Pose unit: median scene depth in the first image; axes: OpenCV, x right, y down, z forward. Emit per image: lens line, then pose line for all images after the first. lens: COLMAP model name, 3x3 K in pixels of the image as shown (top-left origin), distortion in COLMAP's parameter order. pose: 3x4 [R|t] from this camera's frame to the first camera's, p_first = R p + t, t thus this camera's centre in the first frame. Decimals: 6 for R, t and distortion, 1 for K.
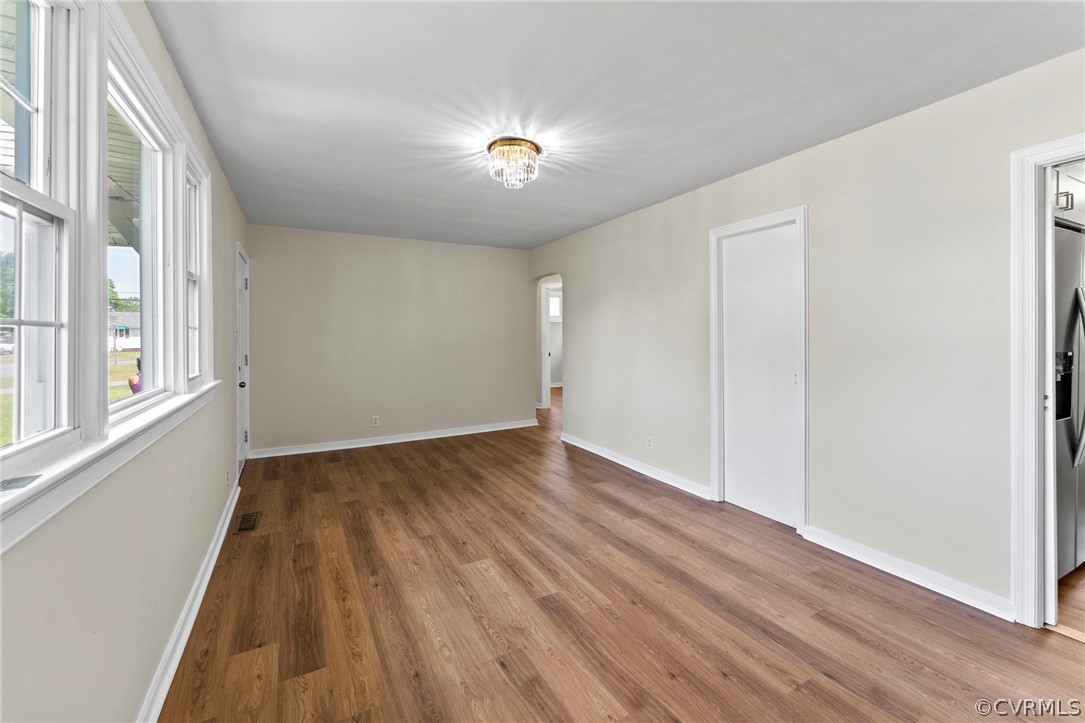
lens RADIAL K [[447.8, 0, 541.1], [0, 447.8, 333.9], [0, 0, 1]] dist [0.000743, 0.000153]
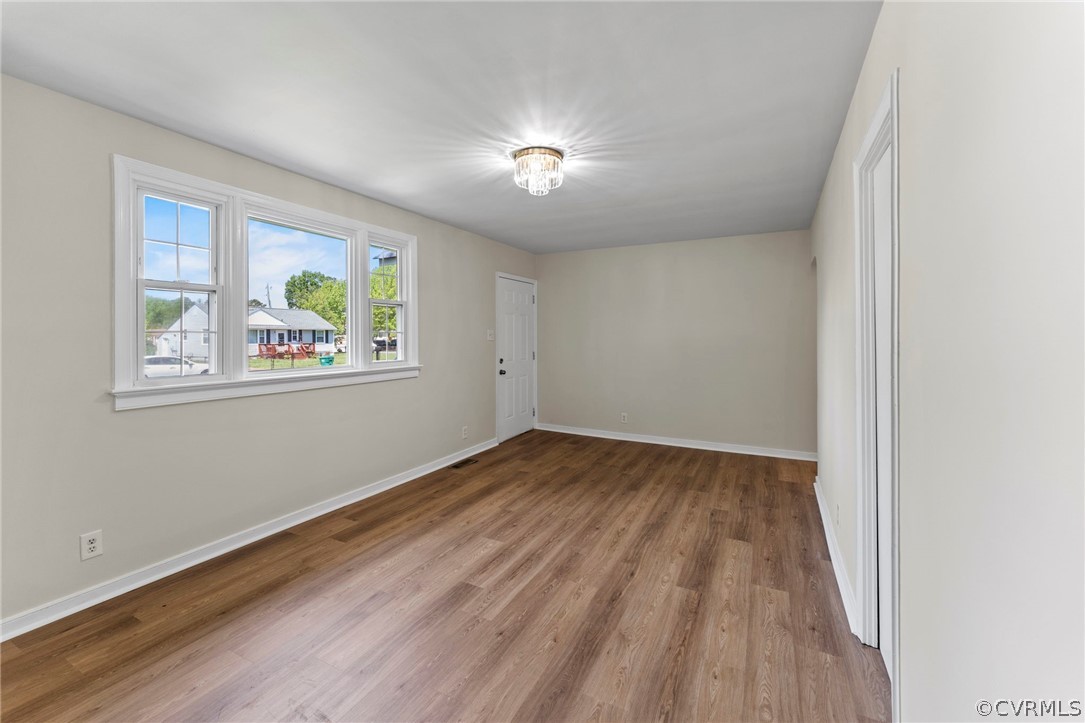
lens RADIAL K [[444.7, 0, 536.8], [0, 444.7, 338.5], [0, 0, 1]] dist [-0.000583, 0.000286]
pose [[0.550057, 0.011057, -0.835054, 0.826580], [-0.009163, 0.999932, 0.007205, -0.007572], [0.835077, 0.003689, 0.550121, 0.463694]]
